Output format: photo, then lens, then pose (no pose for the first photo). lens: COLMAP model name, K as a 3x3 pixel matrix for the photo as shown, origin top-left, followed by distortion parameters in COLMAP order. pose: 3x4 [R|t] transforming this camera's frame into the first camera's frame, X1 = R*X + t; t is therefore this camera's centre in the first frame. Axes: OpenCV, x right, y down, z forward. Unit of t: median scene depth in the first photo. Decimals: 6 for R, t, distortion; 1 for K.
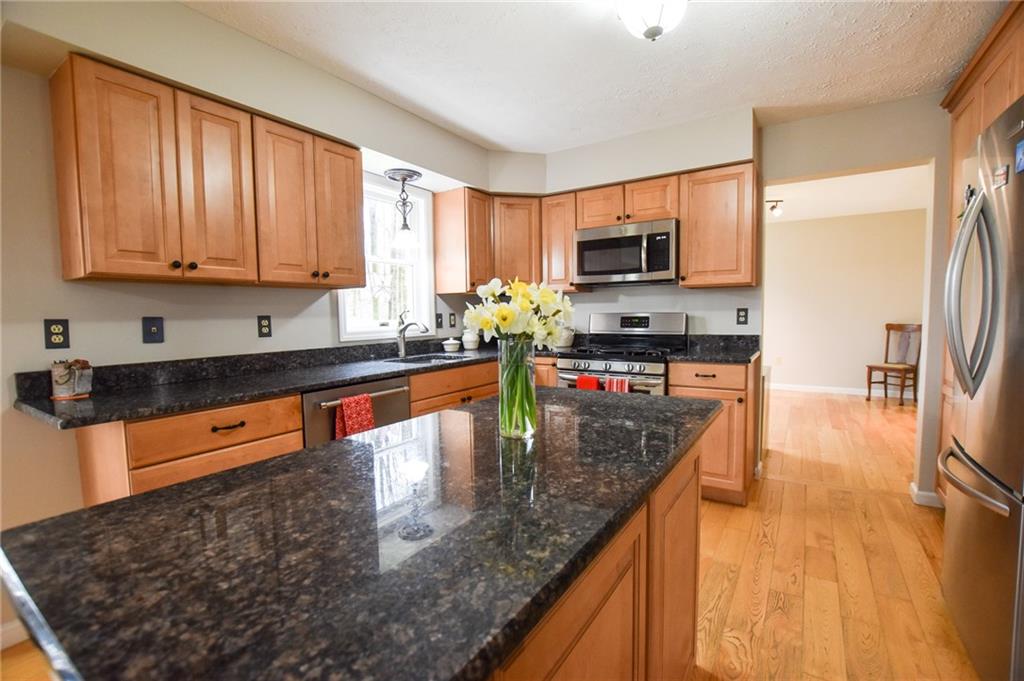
lens RADIAL K [[460.2, 0, 505.4], [0, 460.2, 344.8], [0, 0, 1]] dist [-0.026451, -0.000256]
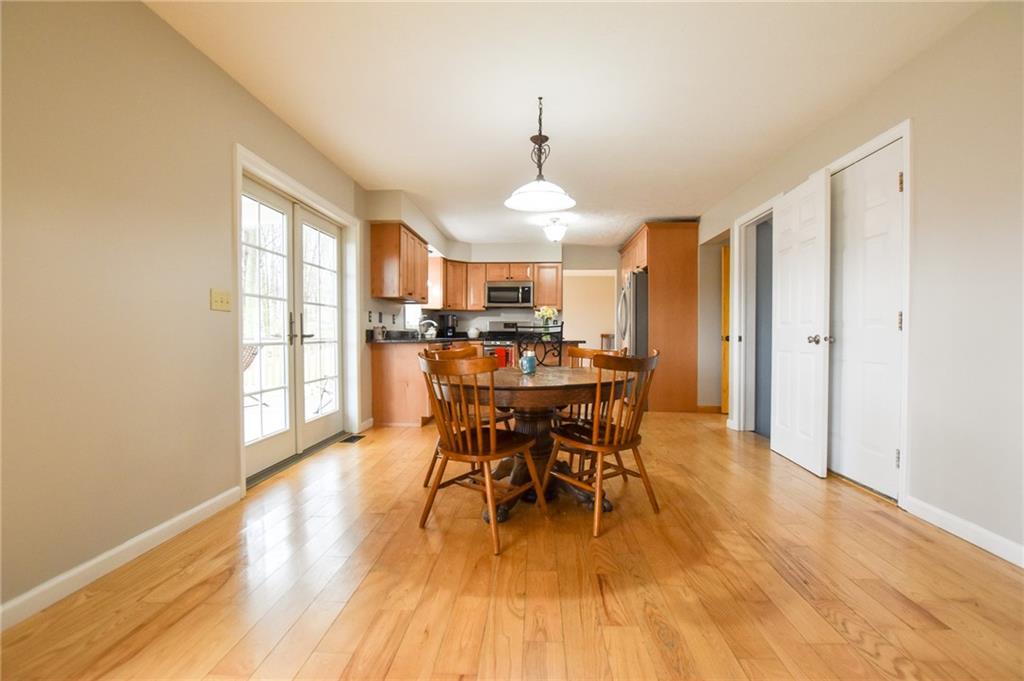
lens RADIAL K [[460.2, 0, 505.4], [0, 460.2, 344.8], [0, 0, 1]] dist [-0.026451, -0.000256]
pose [[0.874476, 0.005787, 0.485033, -1.304721], [0.017314, 0.998919, -0.043134, 0.221248], [-0.484759, 0.046117, 0.873431, -1.440205]]
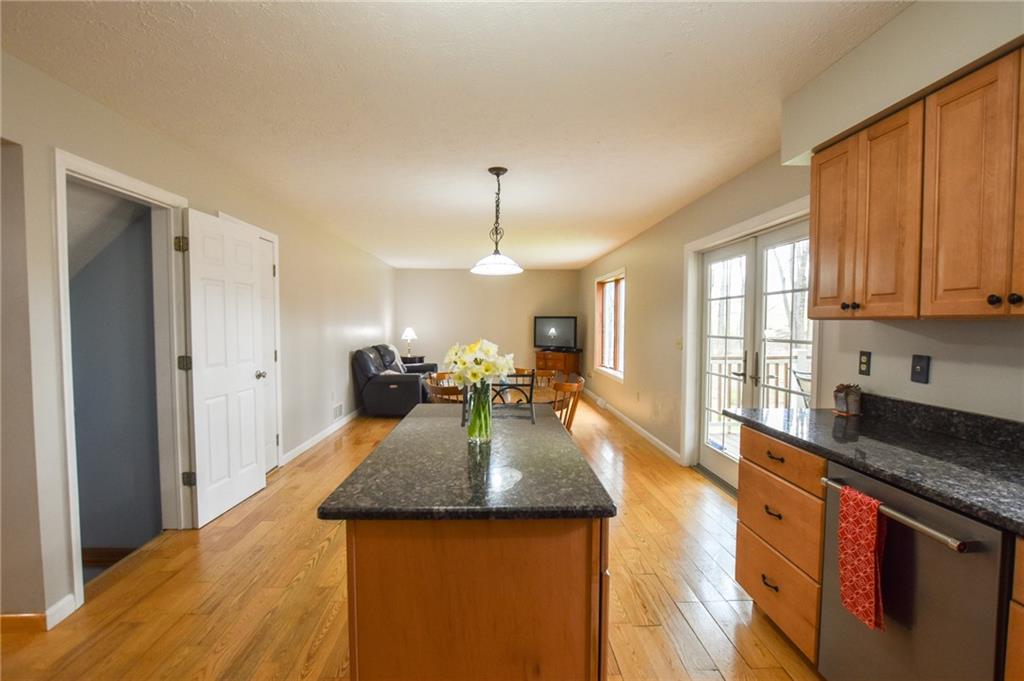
lens RADIAL K [[460.2, 0, 505.4], [0, 460.2, 344.8], [0, 0, 1]] dist [-0.026451, -0.000256]
pose [[-0.825193, 0.041361, -0.563334, 0.421889], [-0.024863, 0.993689, 0.109379, -0.149627], [0.564303, 0.104265, -0.818957, 1.164164]]
